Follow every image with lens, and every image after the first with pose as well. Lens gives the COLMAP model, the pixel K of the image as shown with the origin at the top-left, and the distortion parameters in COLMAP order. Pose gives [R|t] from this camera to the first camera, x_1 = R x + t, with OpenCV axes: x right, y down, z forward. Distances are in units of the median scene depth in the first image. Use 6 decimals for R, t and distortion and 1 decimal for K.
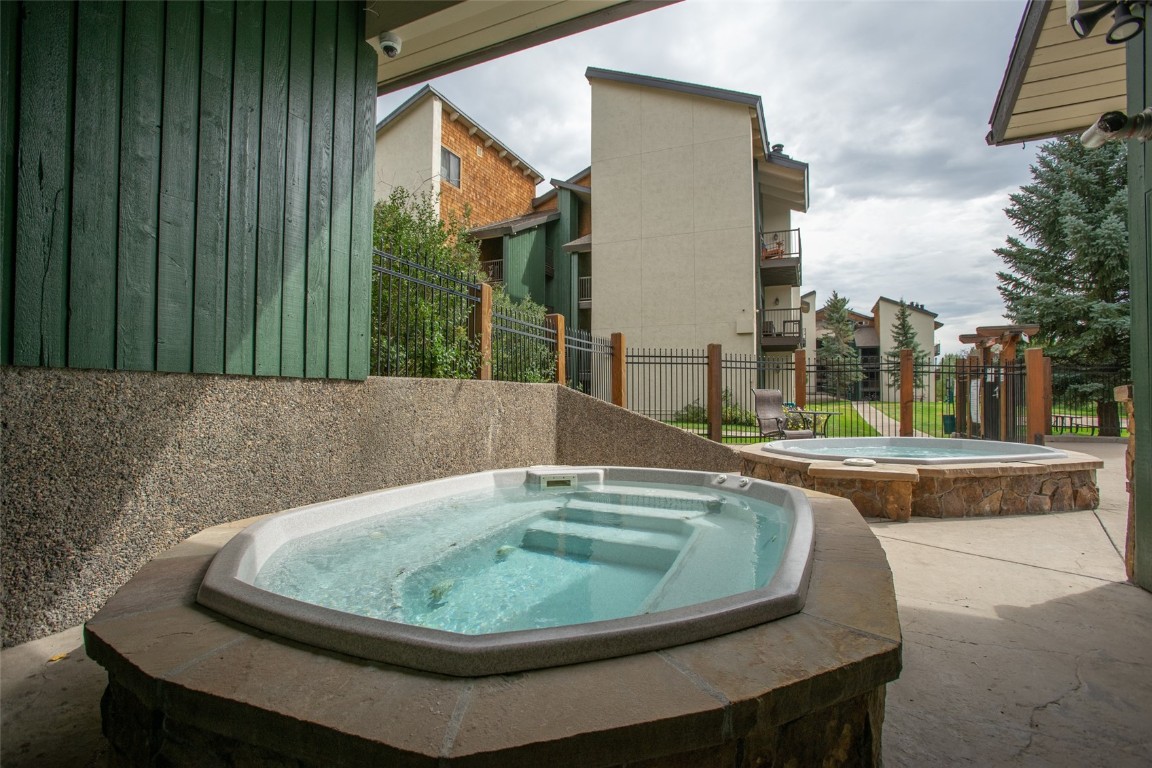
lens RADIAL K [[527.9, 0, 576.0], [0, 527.9, 384.0], [0, 0, 1]] dist [-0.026910, 0.000800]
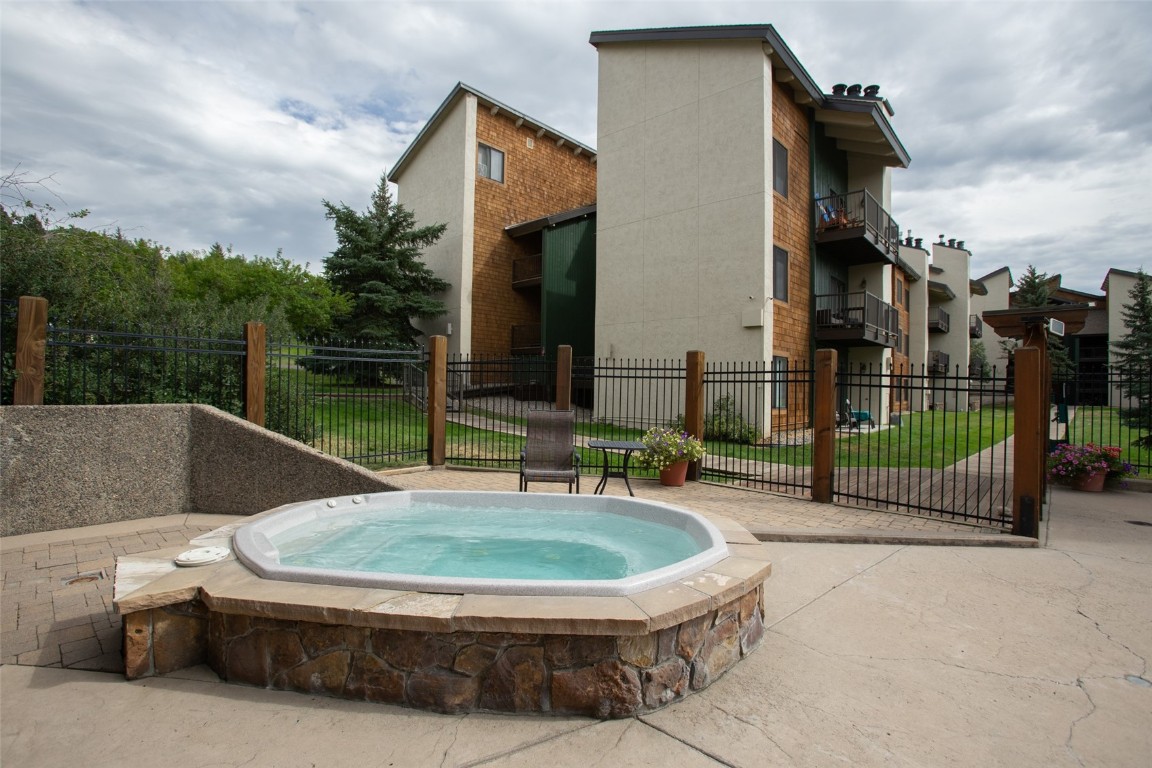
lens RADIAL K [[527.9, 0, 576.0], [0, 527.9, 384.0], [0, 0, 1]] dist [-0.026910, 0.000800]
pose [[0.948571, 0.011040, -0.316372, 0.292128], [-0.006666, 0.999867, 0.014902, -0.017738], [0.316494, -0.012027, 0.948518, 0.140750]]
